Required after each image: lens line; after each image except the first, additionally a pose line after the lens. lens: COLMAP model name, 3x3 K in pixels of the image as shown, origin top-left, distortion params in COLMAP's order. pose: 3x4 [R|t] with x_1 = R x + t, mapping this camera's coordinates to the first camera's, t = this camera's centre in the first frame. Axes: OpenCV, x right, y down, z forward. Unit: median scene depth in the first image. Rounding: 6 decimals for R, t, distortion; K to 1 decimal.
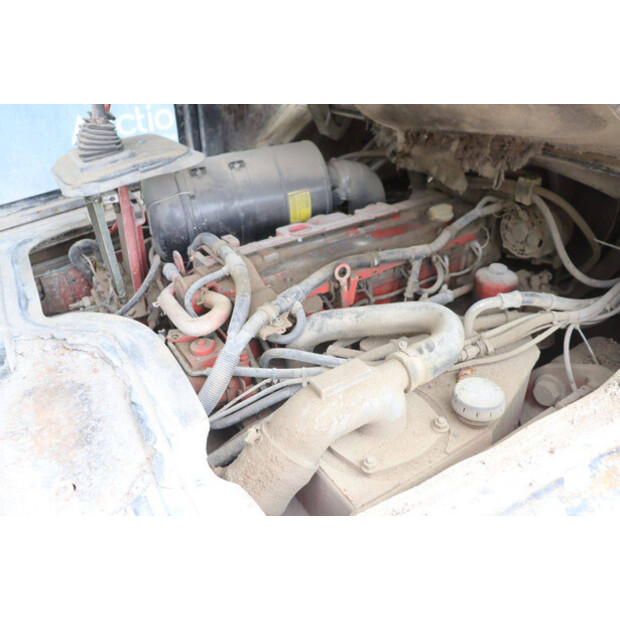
lens RADIAL K [[551.6, 0, 310.0], [0, 551.6, 310.0], [0, 0, 1]] dist [-0.073272, -0.002924]
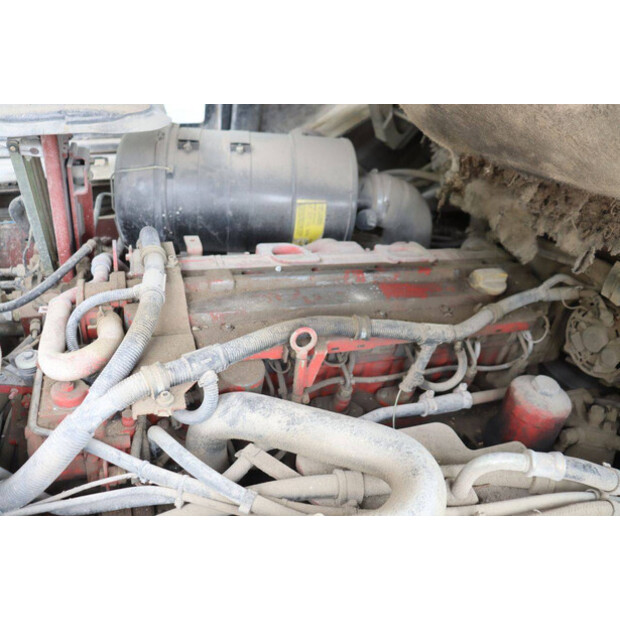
lens RADIAL K [[529.2, 0, 310.0], [0, 529.2, 310.0], [0, 0, 1]] dist [-0.129269, 0.155355]
pose [[0.956943, 0.267631, -0.112402, 0.106044], [-0.265832, 0.963521, 0.030985, -0.102559], [0.116594, 0.000229, 0.993180, 0.311790]]
